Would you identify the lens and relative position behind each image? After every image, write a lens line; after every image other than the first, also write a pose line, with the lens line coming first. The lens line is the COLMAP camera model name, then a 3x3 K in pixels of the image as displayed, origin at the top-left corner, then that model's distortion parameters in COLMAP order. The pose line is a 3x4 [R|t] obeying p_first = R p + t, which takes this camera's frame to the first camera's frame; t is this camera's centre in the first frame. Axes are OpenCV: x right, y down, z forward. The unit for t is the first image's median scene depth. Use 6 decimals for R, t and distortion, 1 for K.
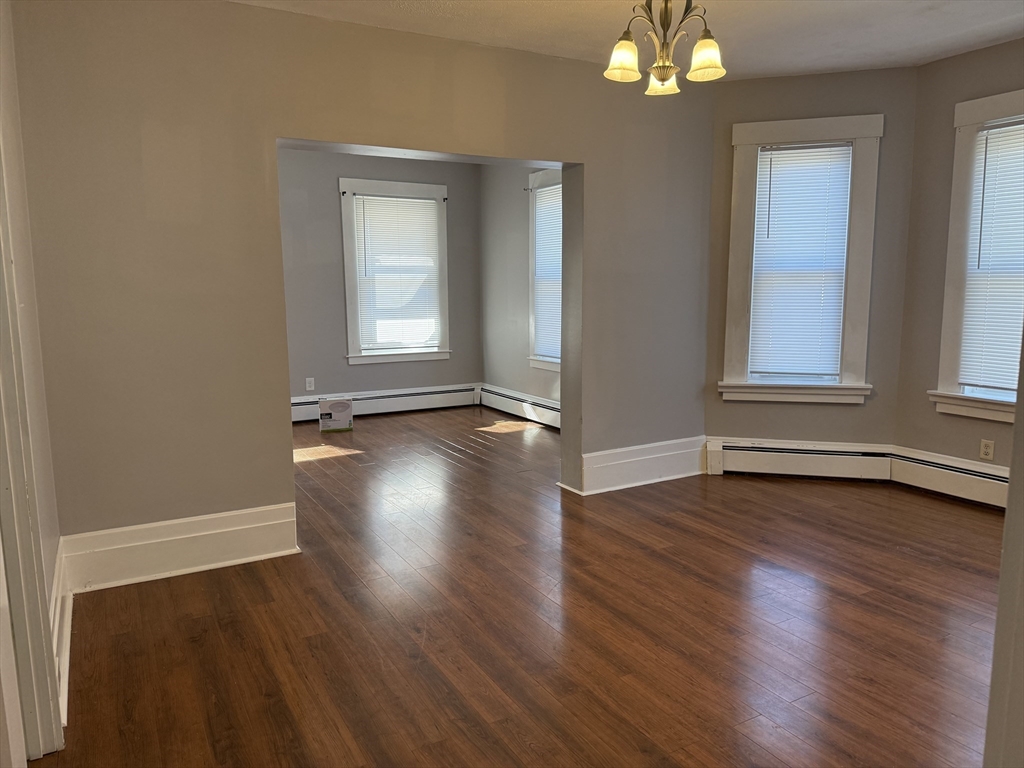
lens RADIAL K [[722.8, 0, 517.0], [0, 722.8, 382.4], [0, 0, 1]] dist [0.124749, -0.171981]
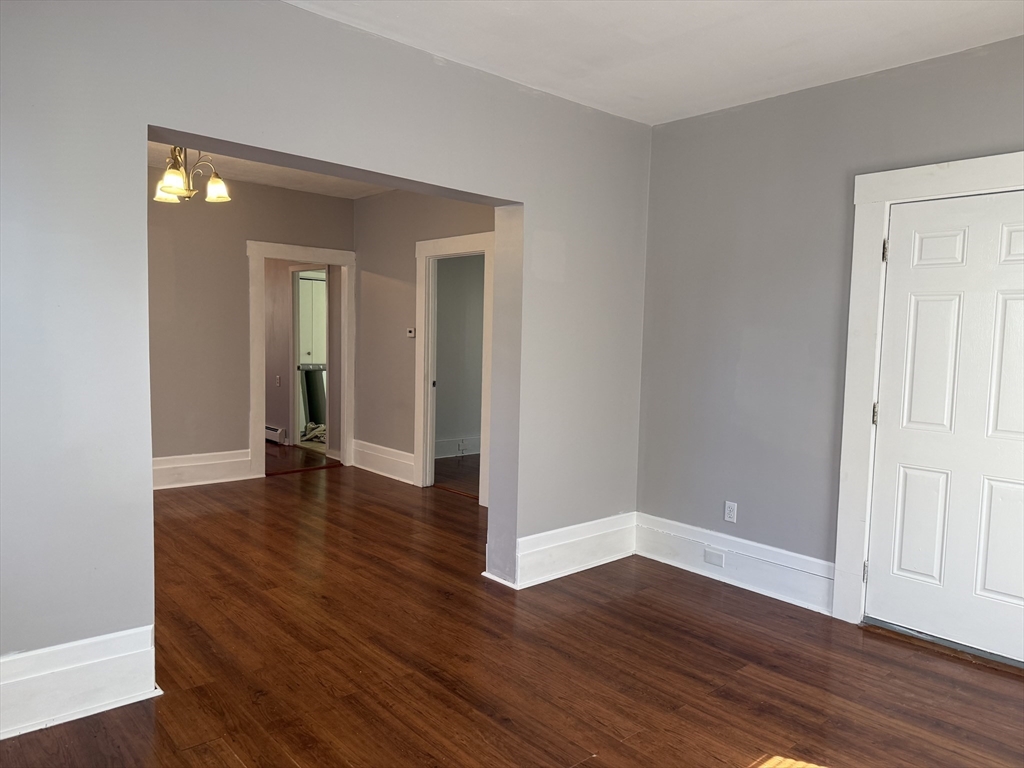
lens RADIAL K [[722.8, 0, 517.0], [0, 722.8, 382.4], [0, 0, 1]] dist [0.124749, -0.171981]
pose [[-0.979579, -0.001392, -0.201055, -0.066915], [-0.042785, 0.978516, 0.201682, -0.148216], [0.196455, 0.206166, -0.958593, 1.075721]]
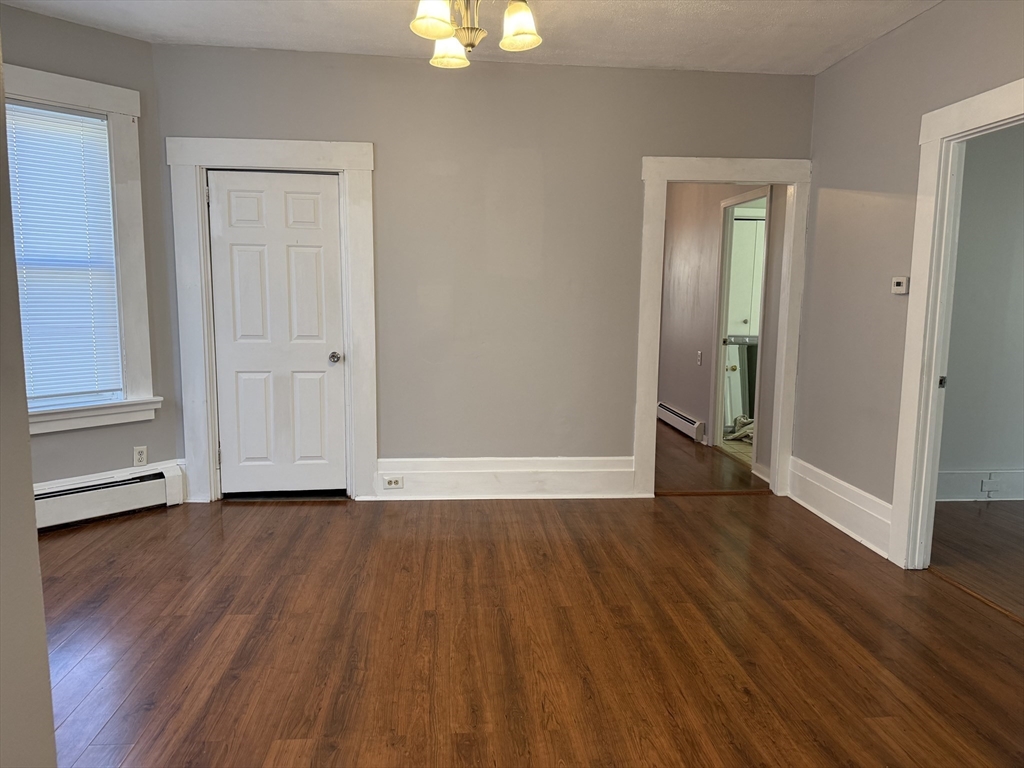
lens RADIAL K [[722.8, 0, 517.0], [0, 722.8, 382.4], [0, 0, 1]] dist [0.124749, -0.171981]
pose [[-0.909037, -0.055392, 0.413018, -0.093498], [0.051788, 0.968426, 0.243862, -0.093189], [-0.413486, 0.243069, -0.877466, 0.734010]]
